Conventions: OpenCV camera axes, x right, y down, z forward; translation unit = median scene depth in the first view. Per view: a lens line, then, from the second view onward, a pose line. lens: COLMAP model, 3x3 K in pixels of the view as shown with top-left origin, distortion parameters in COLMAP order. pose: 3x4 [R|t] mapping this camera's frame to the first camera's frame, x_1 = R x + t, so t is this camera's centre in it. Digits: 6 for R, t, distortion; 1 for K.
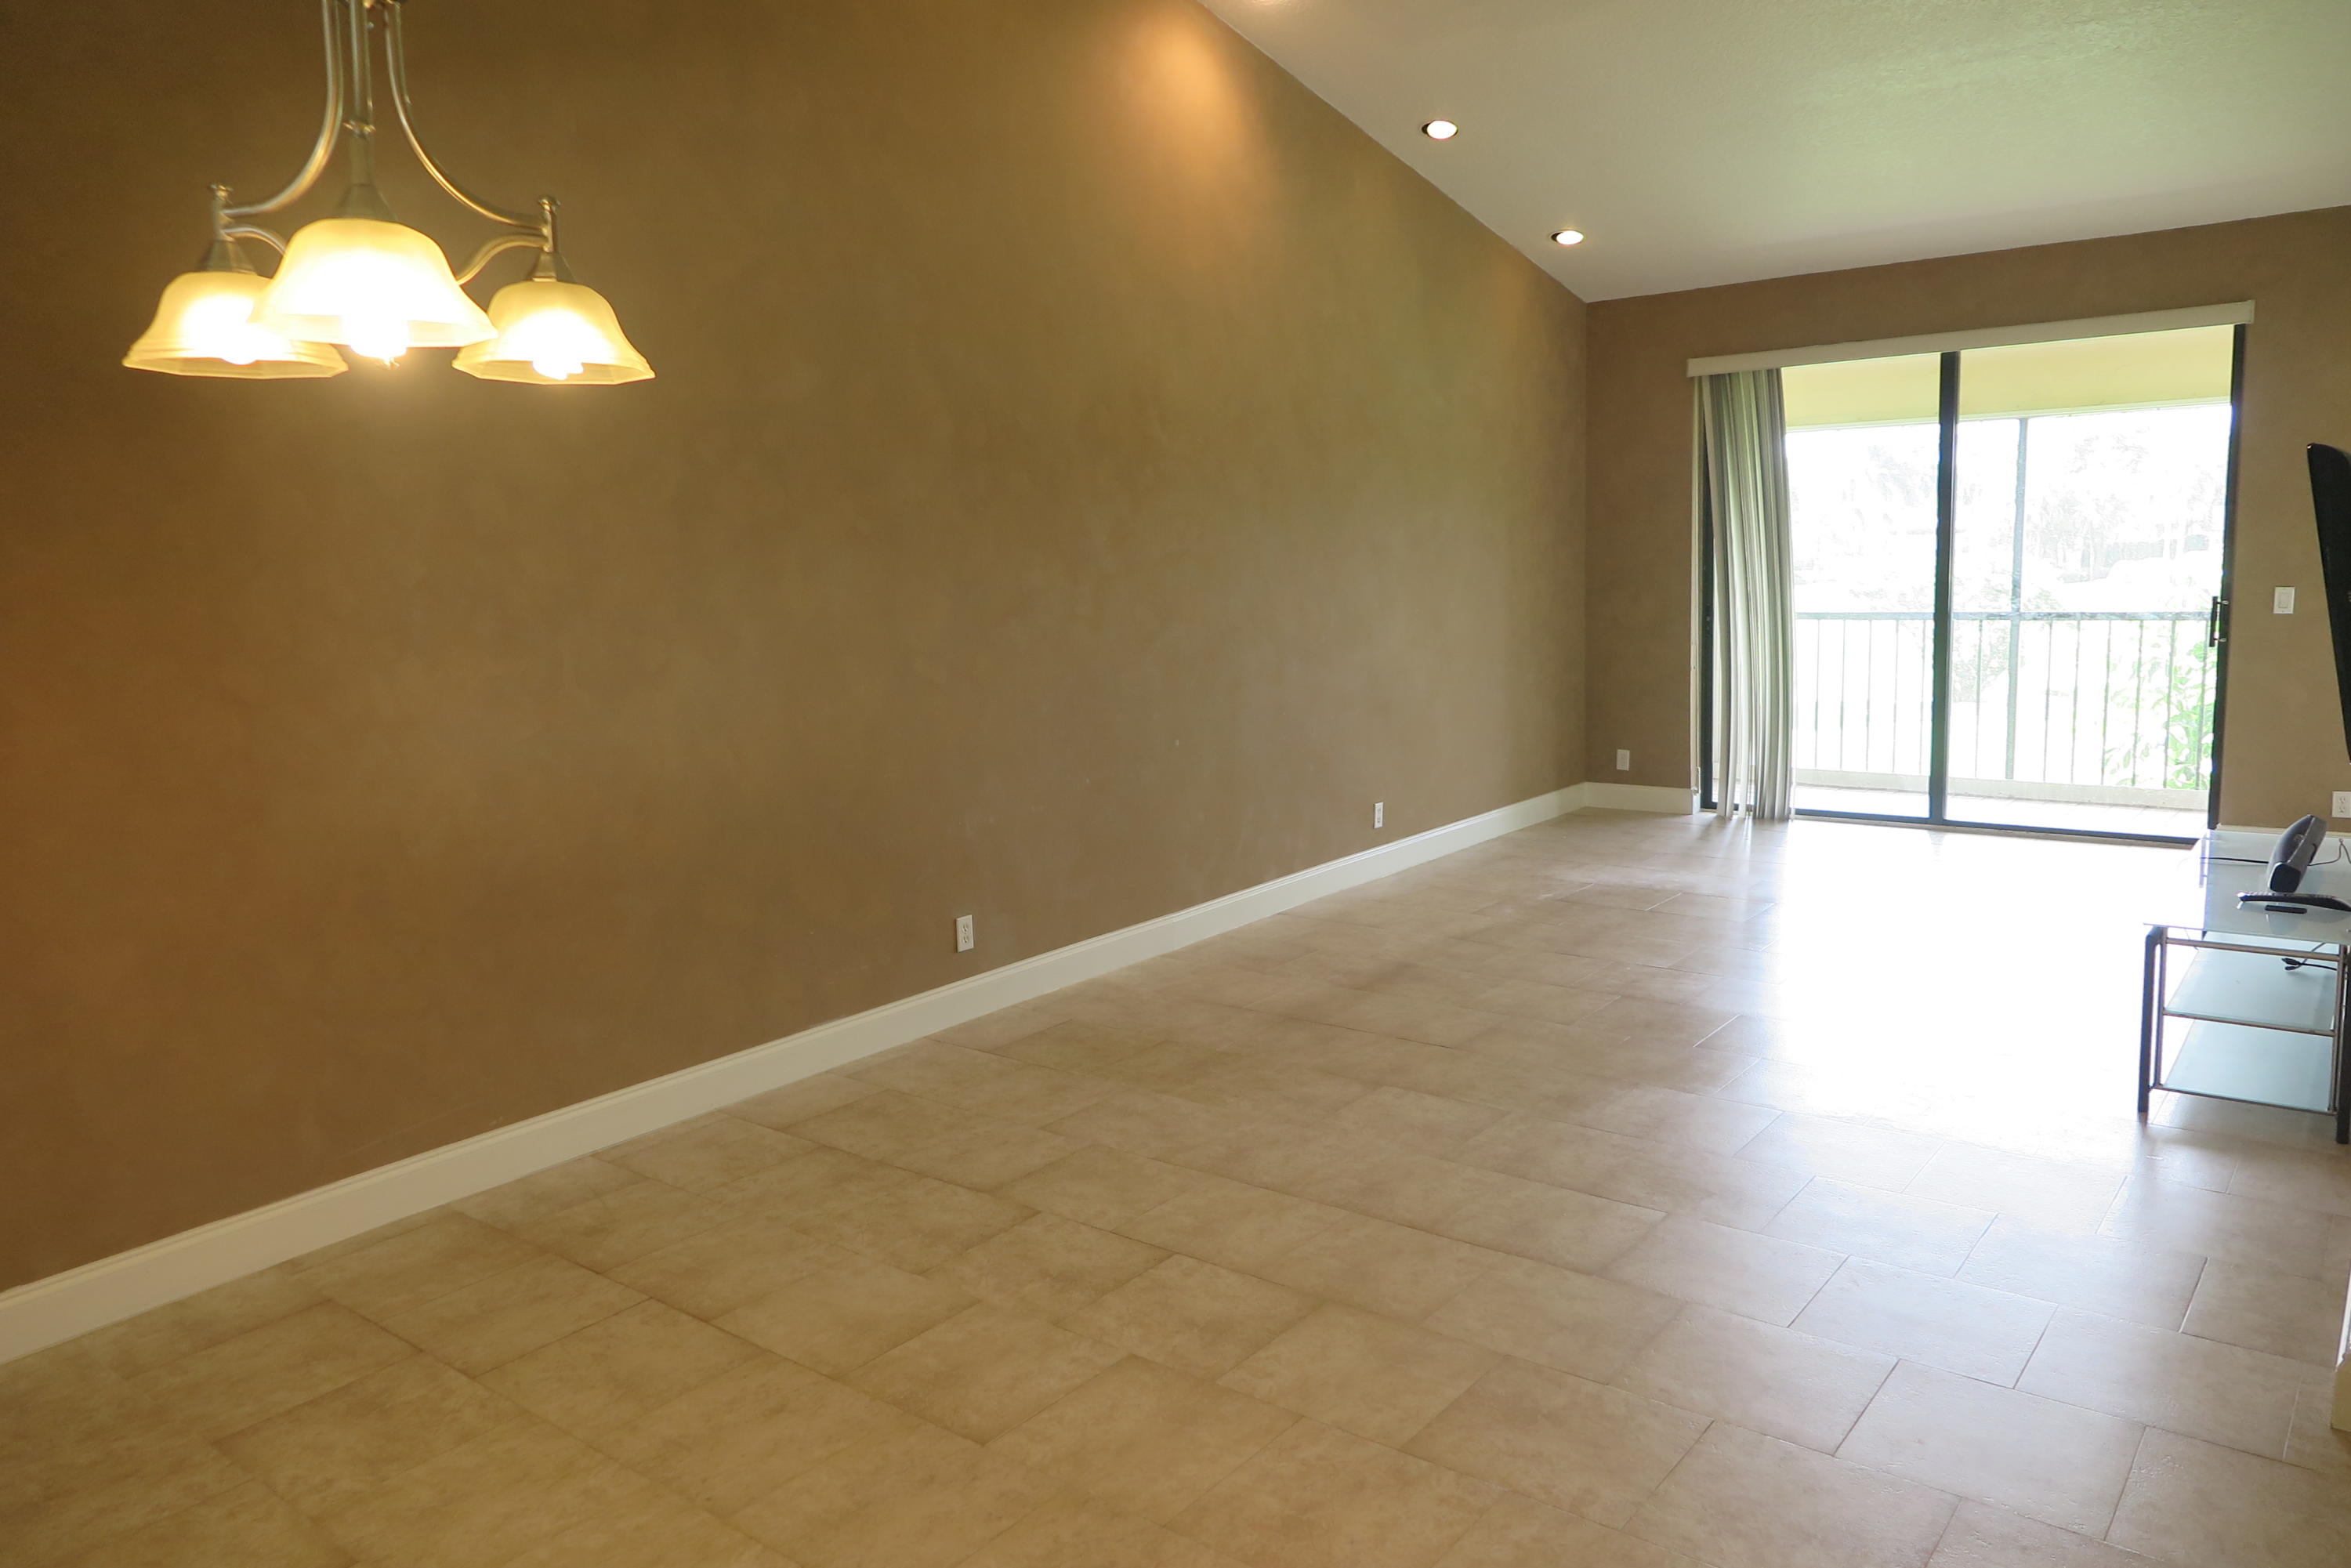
lens RADIAL K [[1624.5, 0, 1177.1], [0, 1624.5, 776.0], [0, 0, 1]] dist [-0.006792, 0.008019]
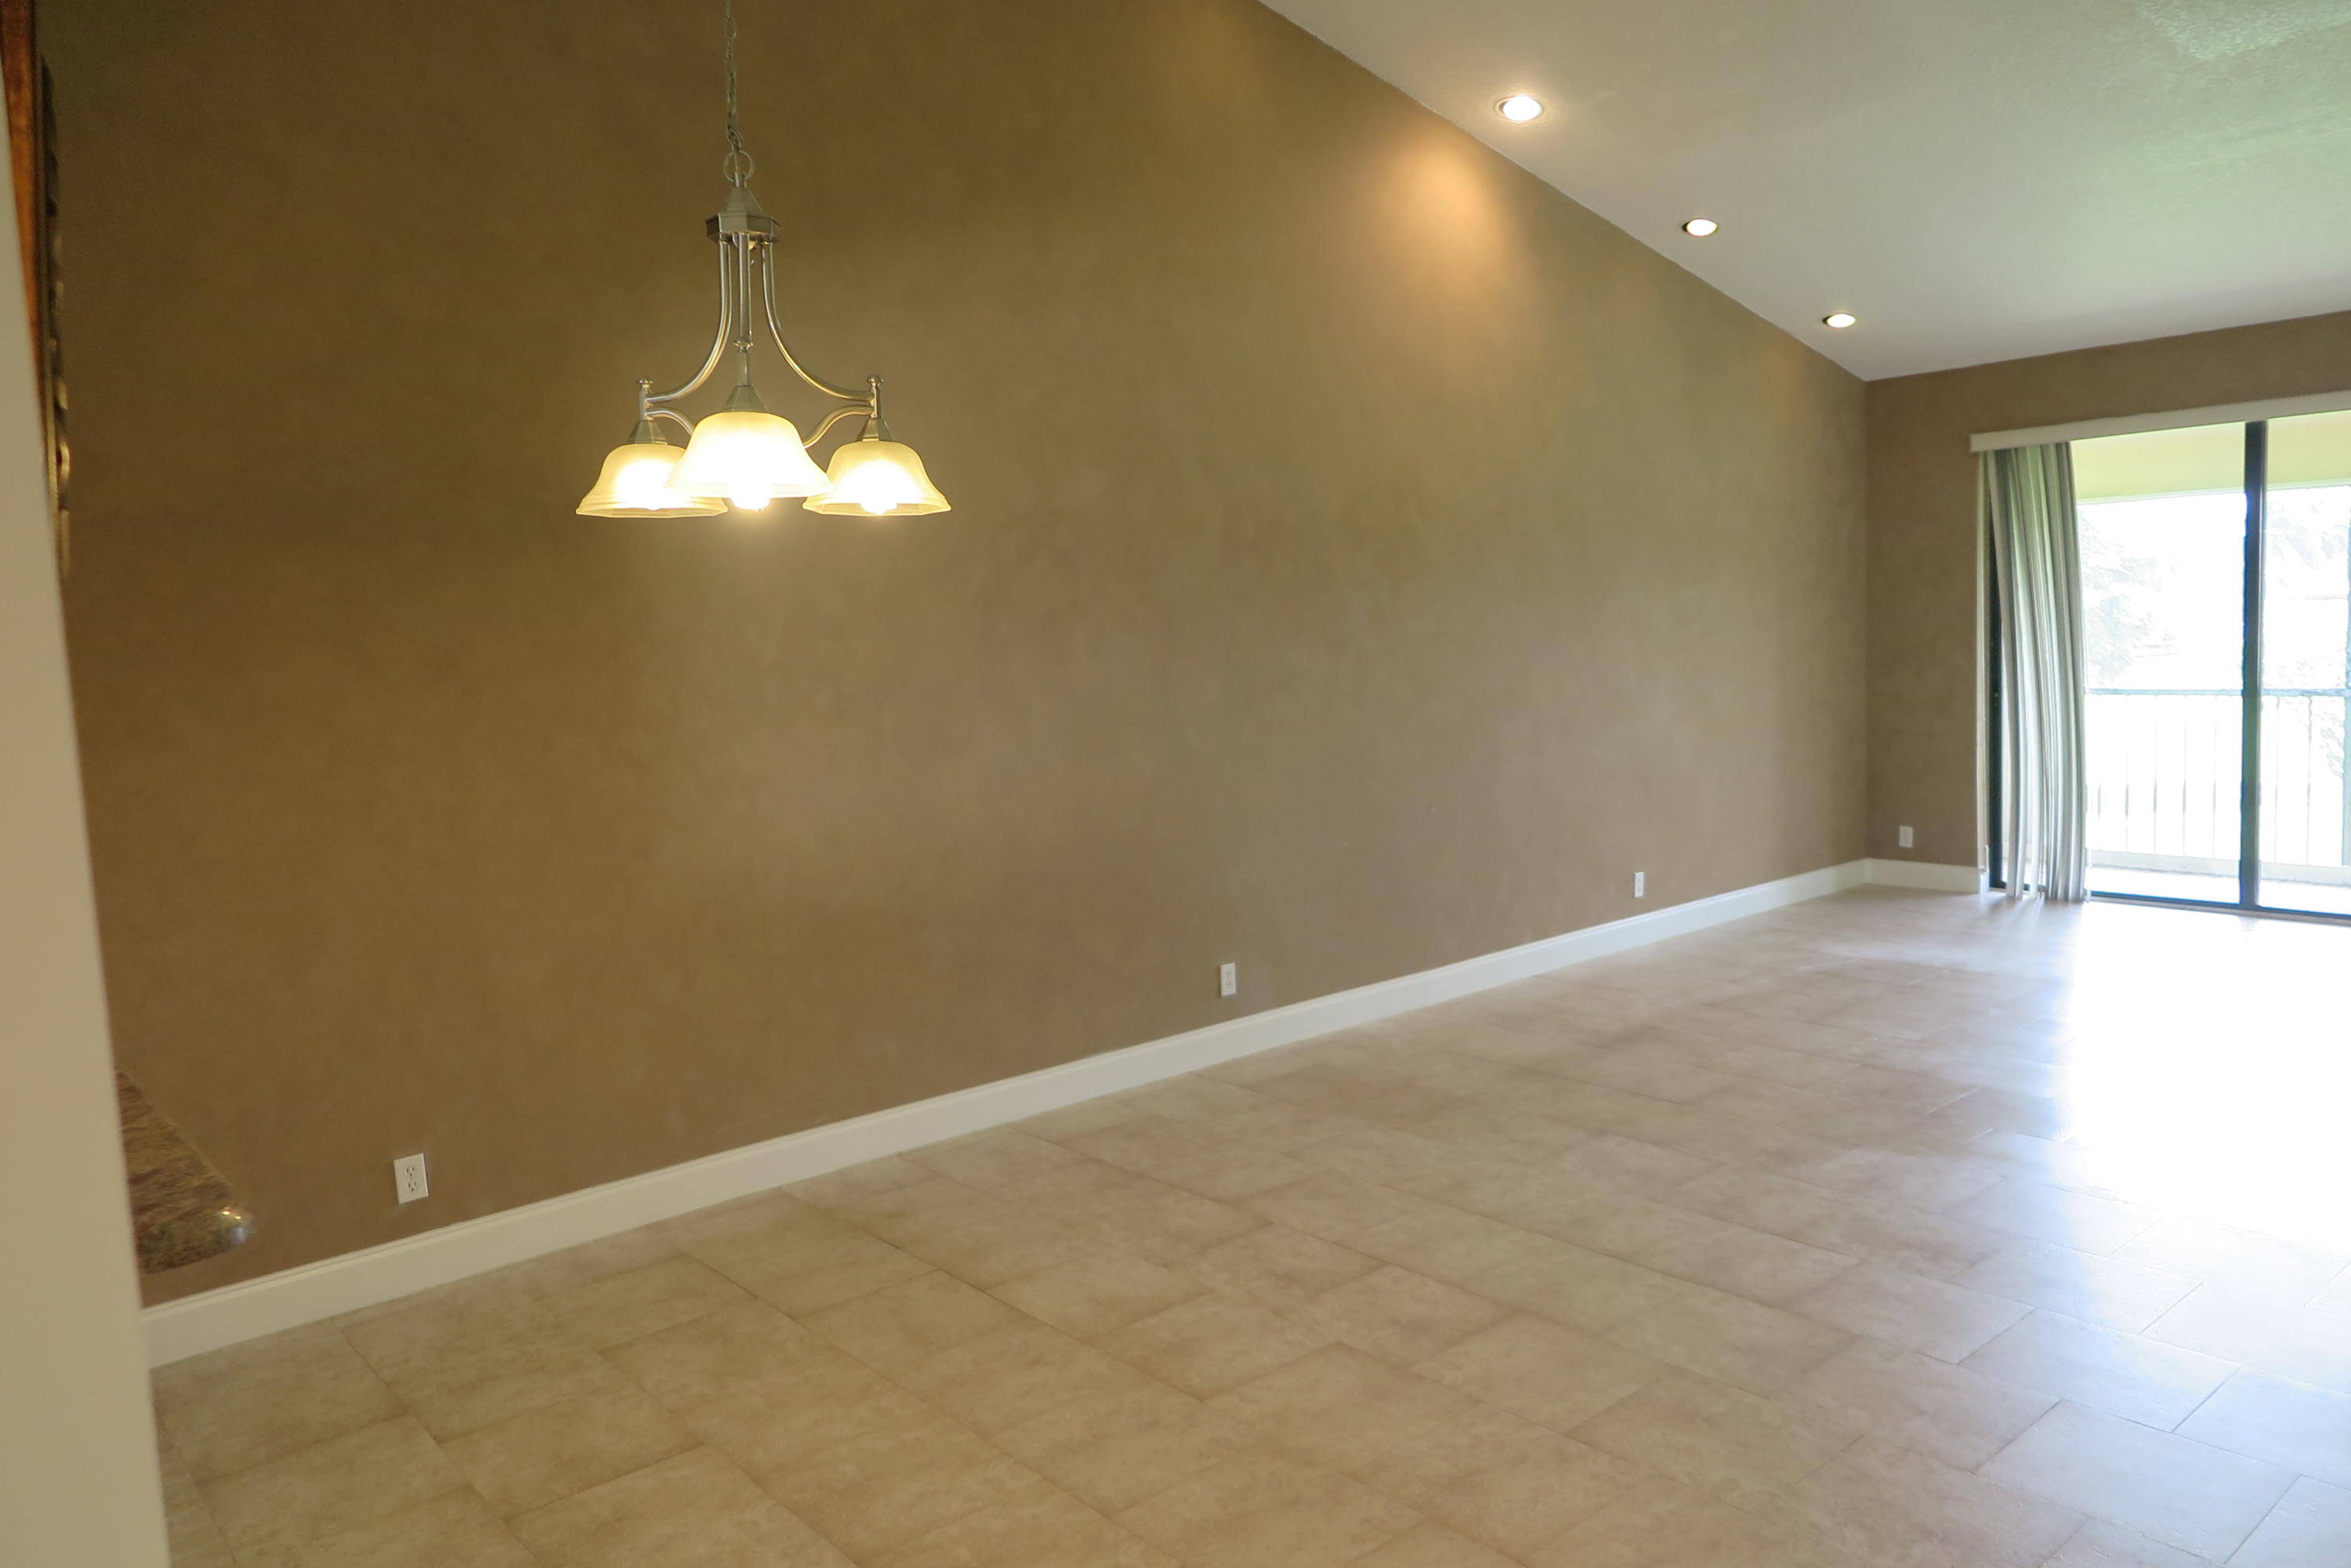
lens RADIAL K [[1624.5, 0, 1179.0], [0, 1624.5, 785.1], [0, 0, 1]] dist [-0.006792, 0.008019]
pose [[0.982162, 0.013597, -0.187546, 0.052178], [-0.020645, 0.999150, -0.035677, 0.006636], [0.186901, 0.038912, 0.981608, -0.114037]]
